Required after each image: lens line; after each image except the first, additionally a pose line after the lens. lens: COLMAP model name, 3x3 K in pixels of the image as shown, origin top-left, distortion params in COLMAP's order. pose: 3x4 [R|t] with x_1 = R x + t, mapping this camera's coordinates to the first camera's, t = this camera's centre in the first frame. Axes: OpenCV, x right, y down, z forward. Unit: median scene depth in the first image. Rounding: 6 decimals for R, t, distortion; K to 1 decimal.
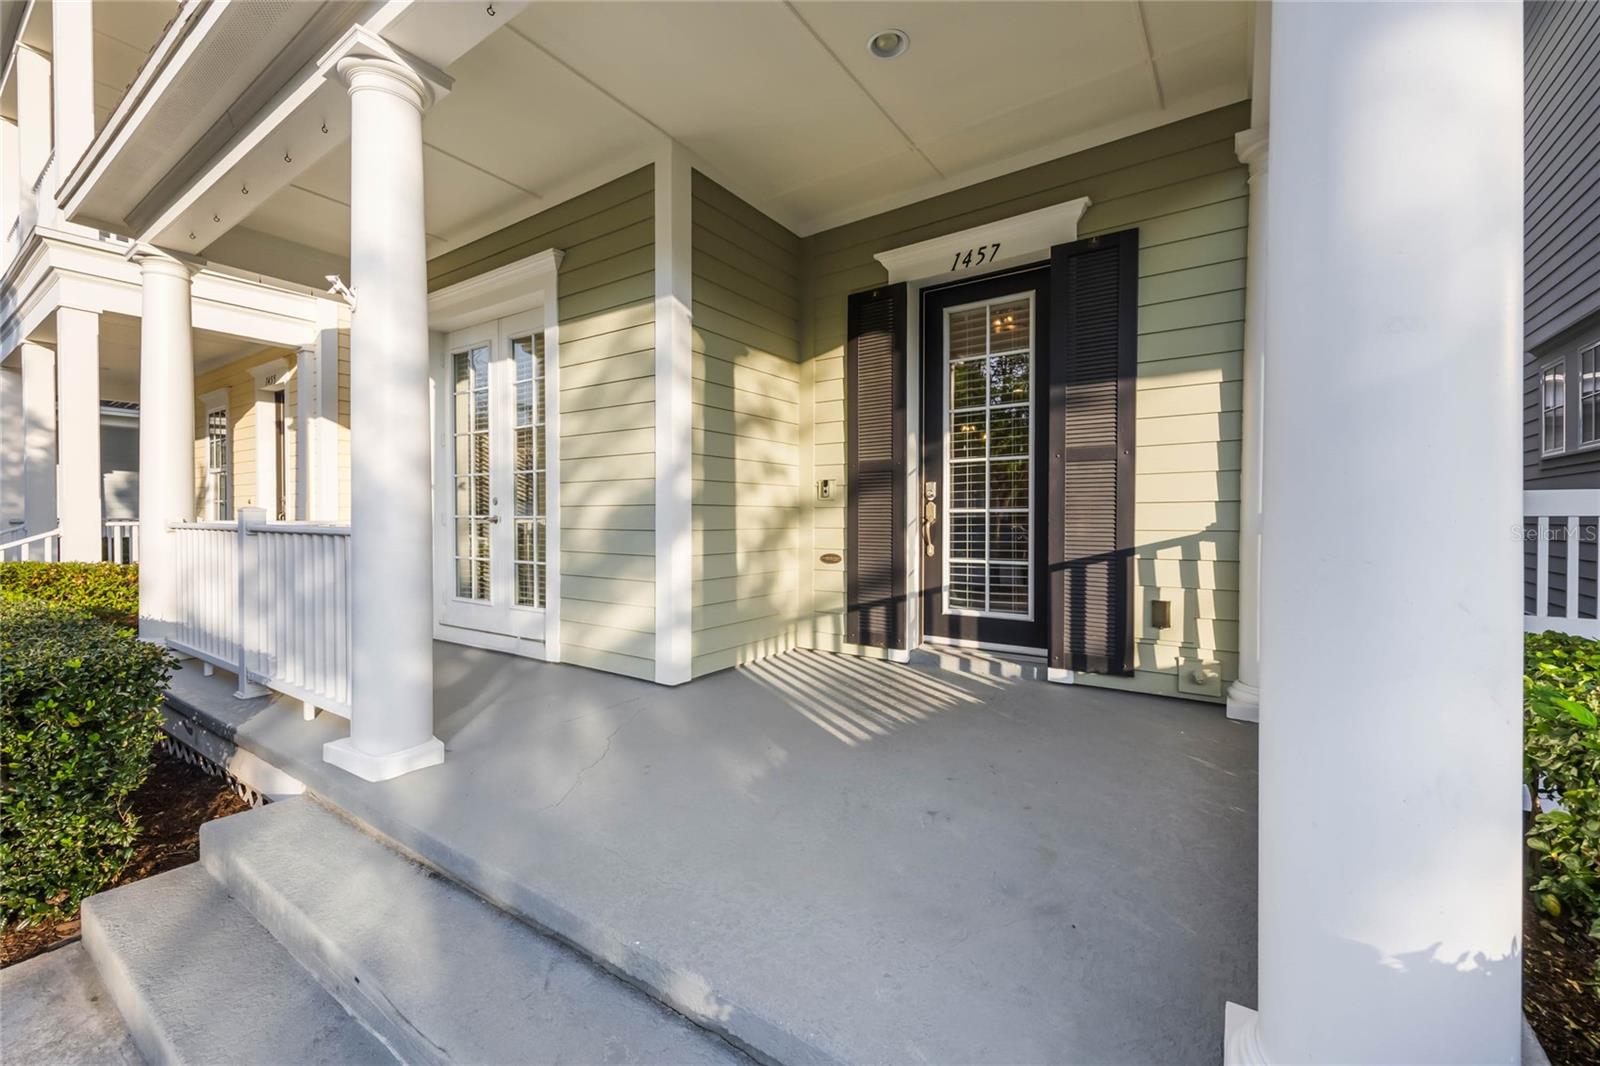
lens RADIAL K [[621.0, 0, 808.6], [0, 621.0, 529.3], [0, 0, 1]] dist [0.000637, 0.000094]
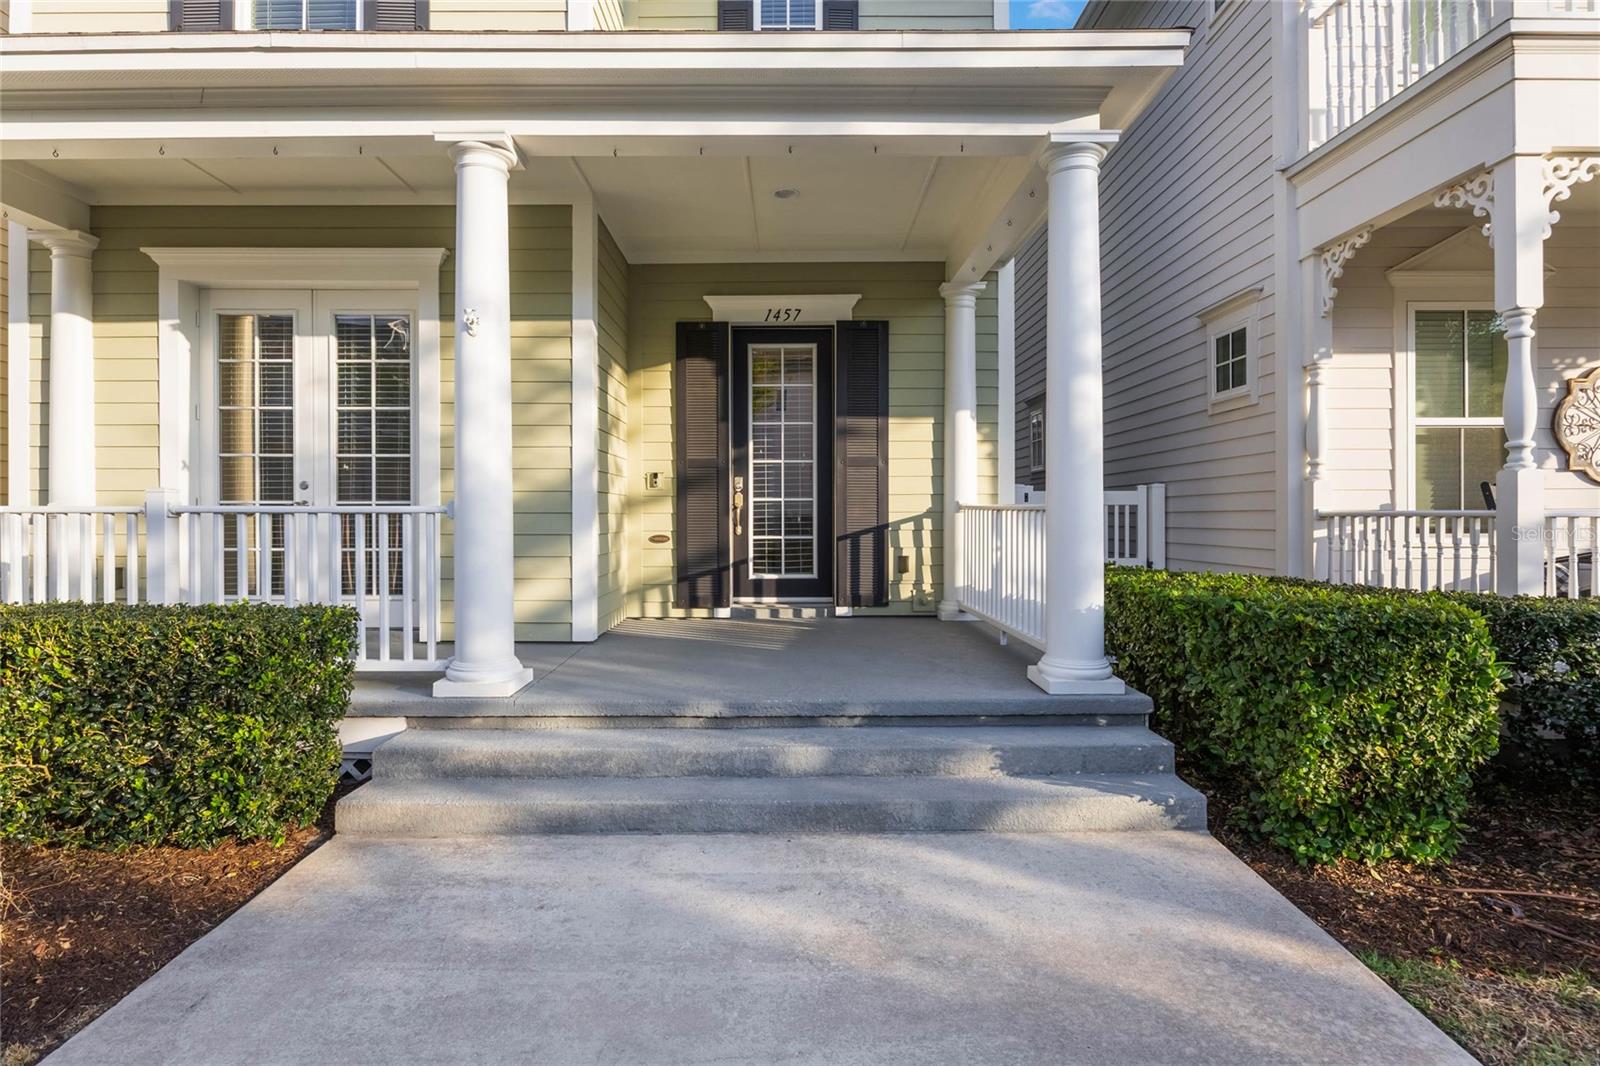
lens RADIAL K [[710.1, 0, 793.1], [0, 710.1, 521.0], [0, 0, 1]] dist [-0.000743, 0.000000]
pose [[0.840146, -0.007890, 0.542302, -0.546042], [0.012290, 0.999914, -0.004492, 0.024383], [-0.542221, 0.010439, 0.840171, -0.316576]]
